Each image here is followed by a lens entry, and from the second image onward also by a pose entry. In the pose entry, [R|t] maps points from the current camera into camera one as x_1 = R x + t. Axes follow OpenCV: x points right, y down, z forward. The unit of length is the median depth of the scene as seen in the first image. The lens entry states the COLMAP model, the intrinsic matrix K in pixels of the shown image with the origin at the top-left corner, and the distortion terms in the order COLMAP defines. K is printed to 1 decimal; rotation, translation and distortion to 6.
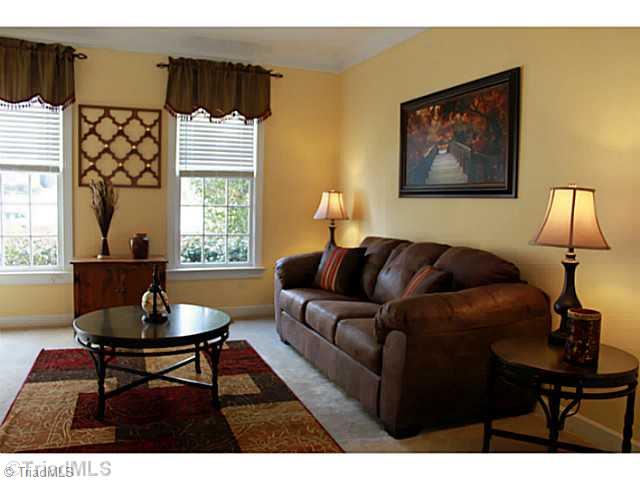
lens RADIAL K [[548.4, 0, 319.3], [0, 548.4, 239.4], [0, 0, 1]] dist [-0.050917, 0.003115]
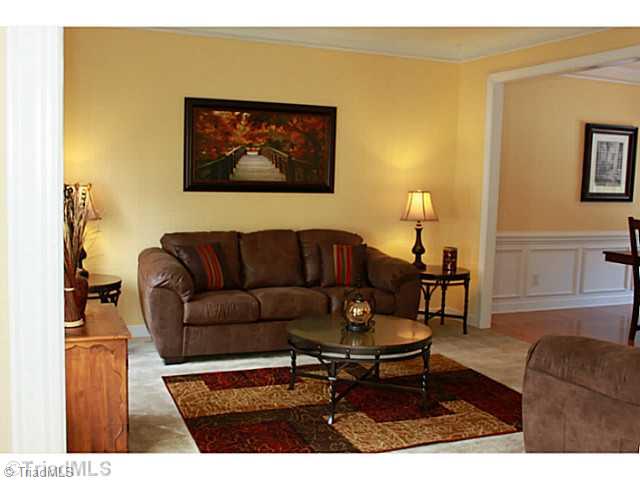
lens RADIAL K [[692.2, 0, 320.2], [0, 692.2, 240.8], [0, 0, 1]] dist [-0.059914, 0.000000]
pose [[-0.023077, -0.126295, 0.991724, -1.327394], [0.038259, 0.991150, 0.127112, -0.161046], [-0.999001, 0.040875, -0.018041, 0.907821]]
